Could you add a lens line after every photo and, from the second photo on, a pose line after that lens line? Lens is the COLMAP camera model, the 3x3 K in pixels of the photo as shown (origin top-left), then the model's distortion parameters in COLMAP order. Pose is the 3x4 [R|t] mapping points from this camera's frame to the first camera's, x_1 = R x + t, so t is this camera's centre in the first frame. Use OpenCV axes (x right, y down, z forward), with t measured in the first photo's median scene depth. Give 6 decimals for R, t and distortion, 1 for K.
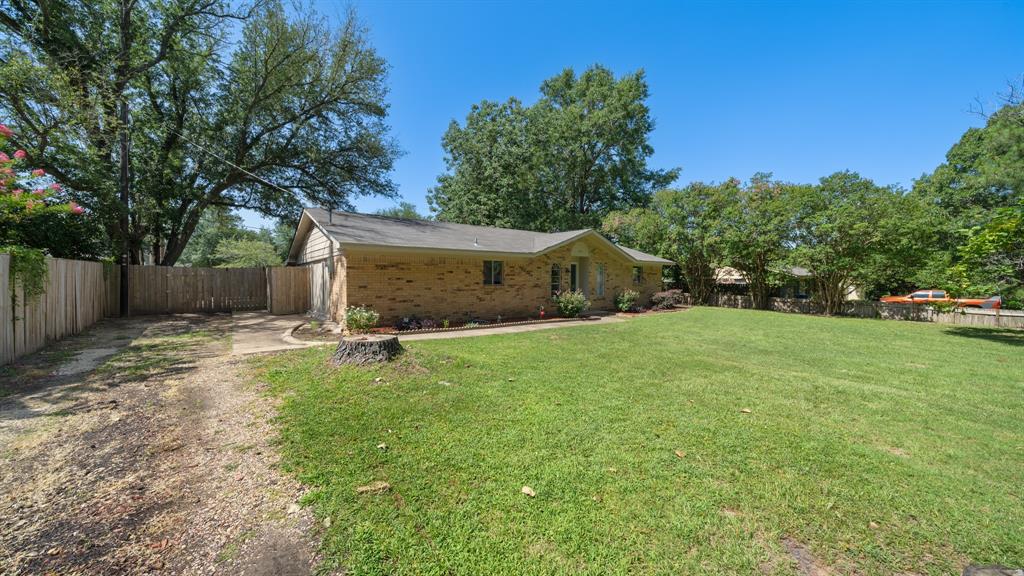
lens RADIAL K [[354.0, 0, 514.3], [0, 354.0, 283.1], [0, 0, 1]] dist [0.001400, 0.000163]
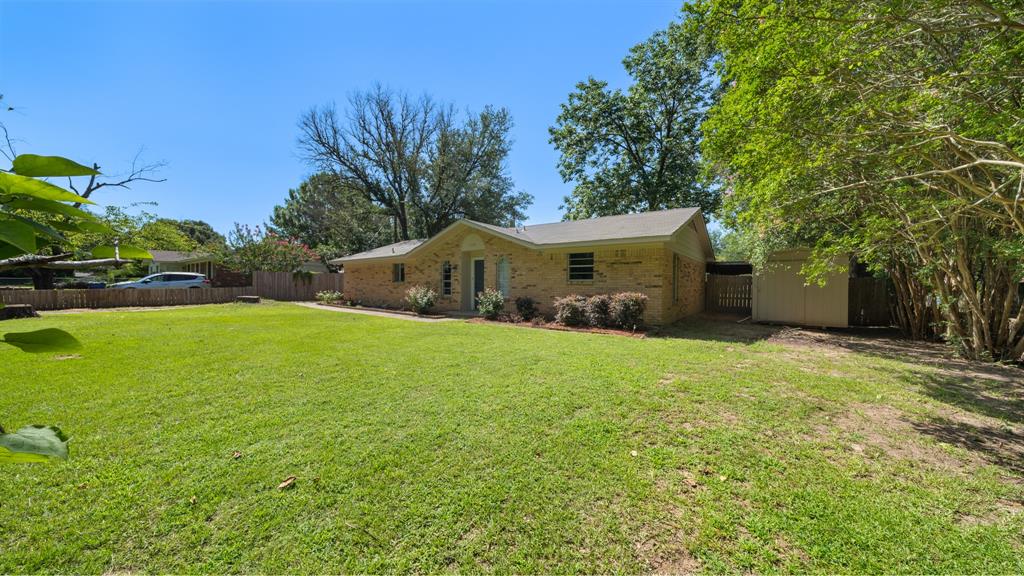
lens RADIAL K [[354.0, 0, 507.8], [0, 354.0, 286.5], [0, 0, 1]] dist [0.001400, 0.000163]
pose [[0.245804, 0.000388, -0.969320, 1.268019], [-0.014729, 0.999886, -0.003335, 0.020304], [0.969208, 0.015097, 0.245781, 1.028412]]
